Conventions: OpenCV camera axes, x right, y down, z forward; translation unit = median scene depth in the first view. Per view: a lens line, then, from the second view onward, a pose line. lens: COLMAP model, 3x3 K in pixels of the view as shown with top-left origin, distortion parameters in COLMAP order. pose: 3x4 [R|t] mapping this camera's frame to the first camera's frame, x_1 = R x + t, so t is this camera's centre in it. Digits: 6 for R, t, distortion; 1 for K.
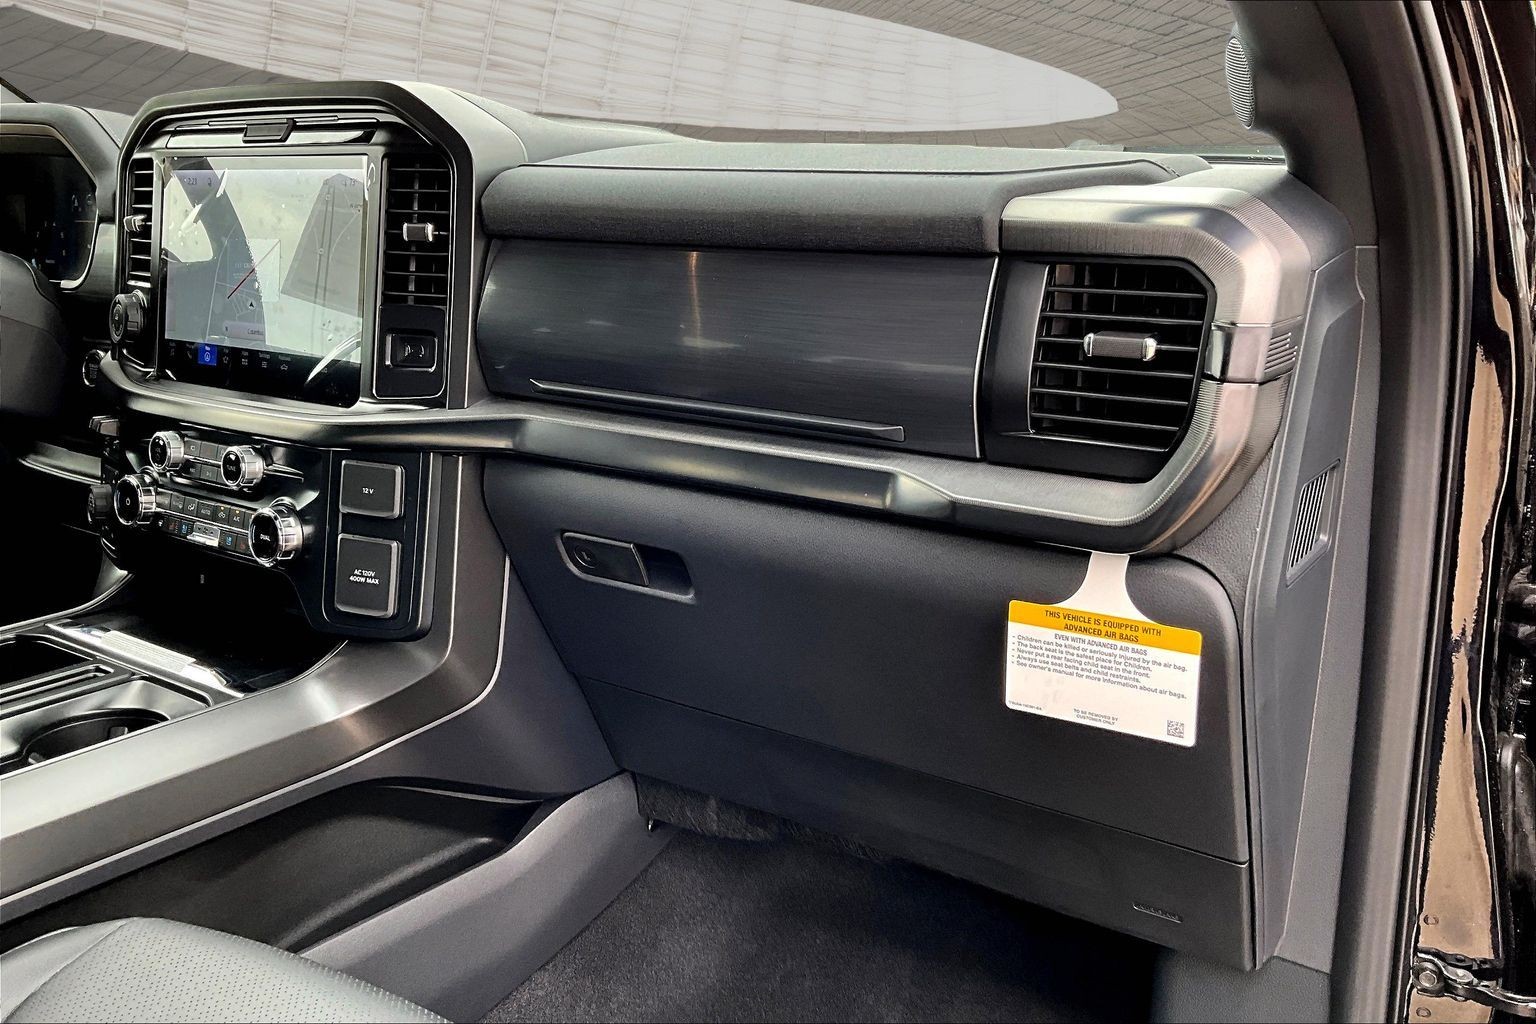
lens RADIAL K [[1273.7, 0, 768.0], [0, 1273.7, 512.0], [0, 0, 1]] dist [0.120642, -0.263072]
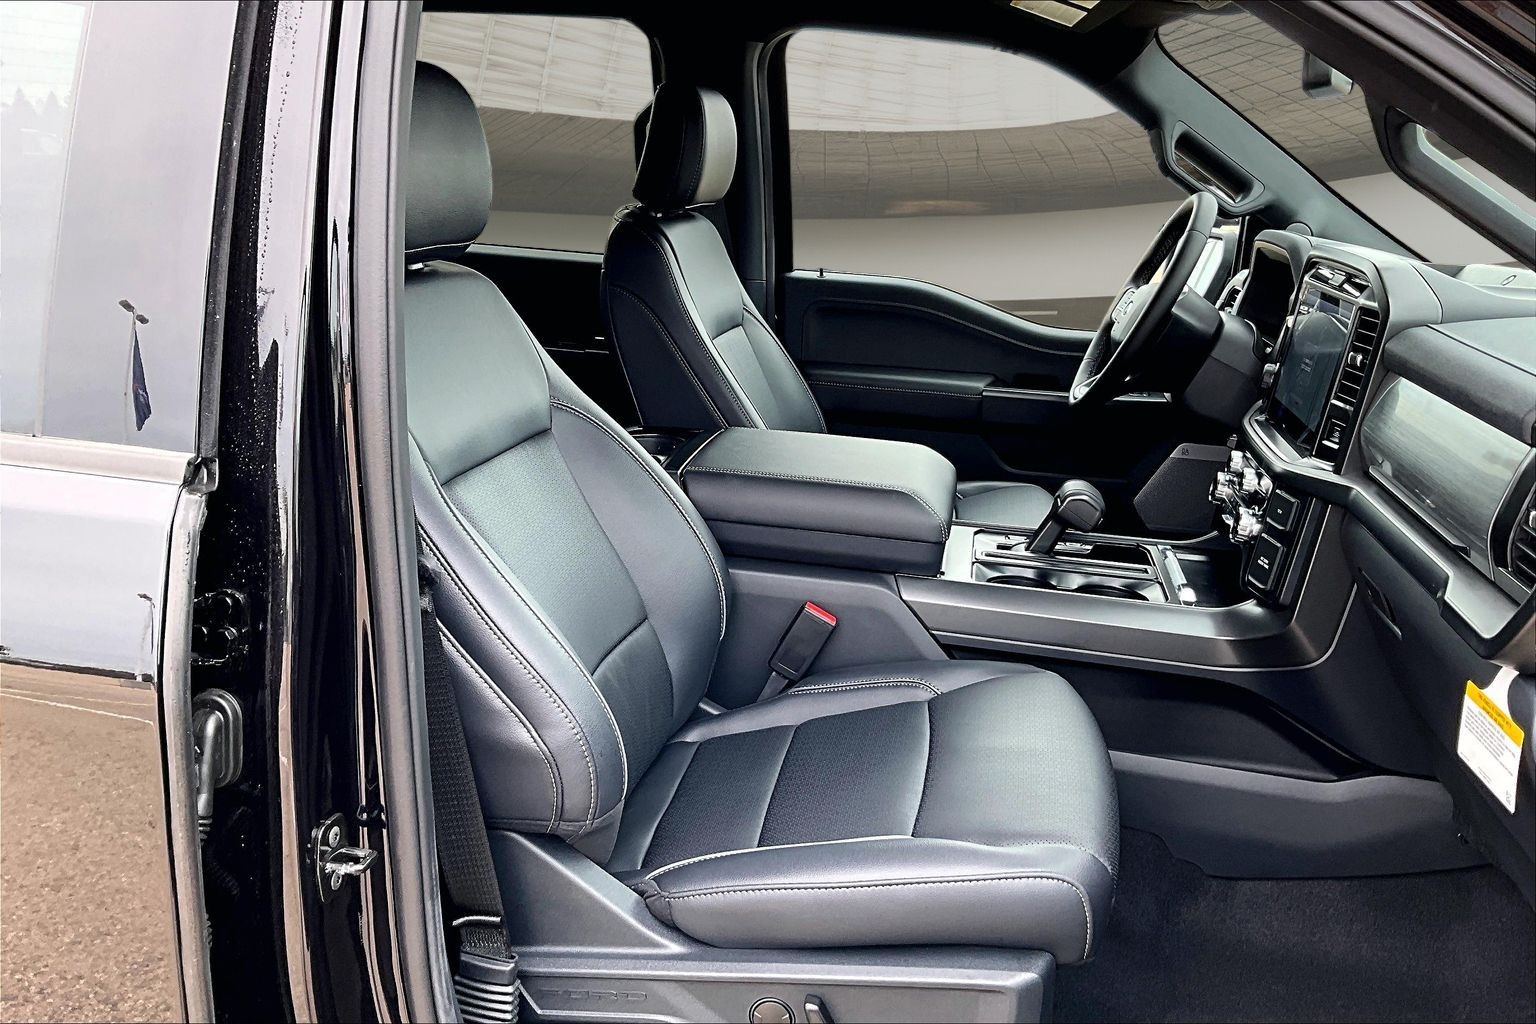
lens RADIAL K [[1273.7, 0, 768.0], [0, 1273.7, 512.0], [0, 0, 1]] dist [0.120642, -0.263072]
pose [[0.410801, 0.251230, -0.876428, 0.818967], [-0.251077, 0.955289, 0.156150, -0.104648], [0.876472, 0.155904, 0.455512, -0.281358]]
